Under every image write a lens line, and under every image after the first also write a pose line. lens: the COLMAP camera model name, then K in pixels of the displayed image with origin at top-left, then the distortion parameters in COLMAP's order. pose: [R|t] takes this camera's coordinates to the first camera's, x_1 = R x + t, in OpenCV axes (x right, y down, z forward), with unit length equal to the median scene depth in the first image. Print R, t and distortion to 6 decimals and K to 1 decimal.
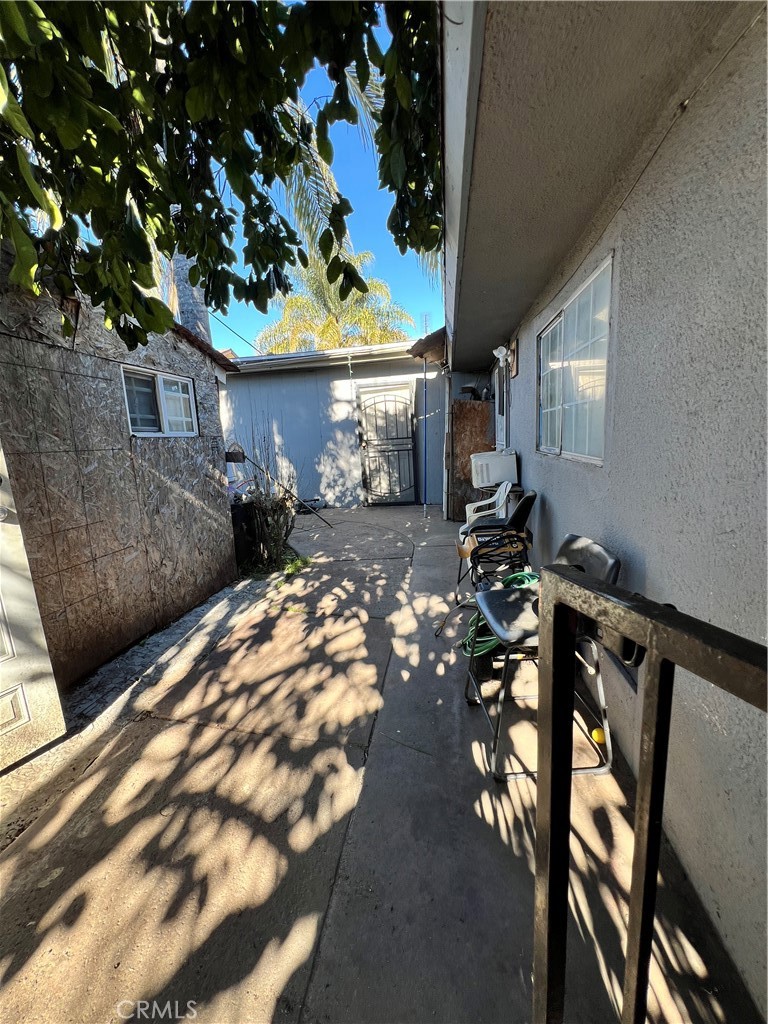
lens RADIAL K [[410.1, 0, 382.5], [0, 410.1, 511.4], [0, 0, 1]] dist [0.001767, 0.000240]
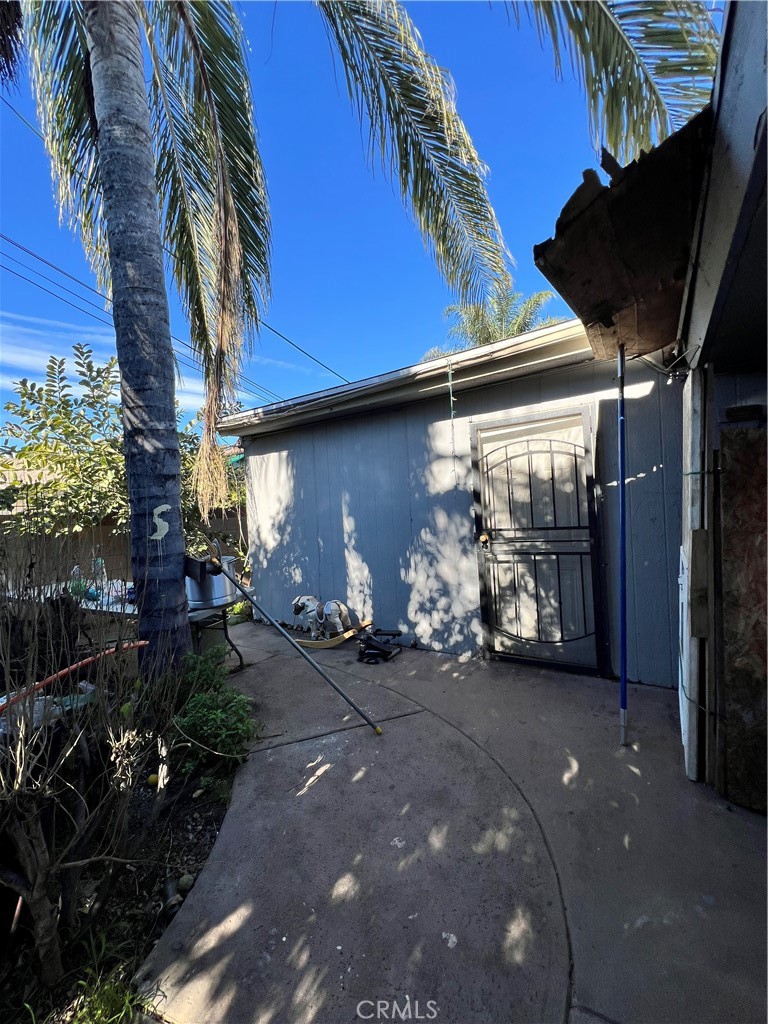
lens RADIAL K [[410.1, 0, 385.2], [0, 410.1, 511.4], [0, 0, 1]] dist [0.001767, 0.000240]
pose [[0.907748, 0.008235, -0.419435, 0.054673], [-0.071438, 0.988239, -0.135206, -0.115637], [0.413388, 0.152697, 0.897660, 0.478864]]
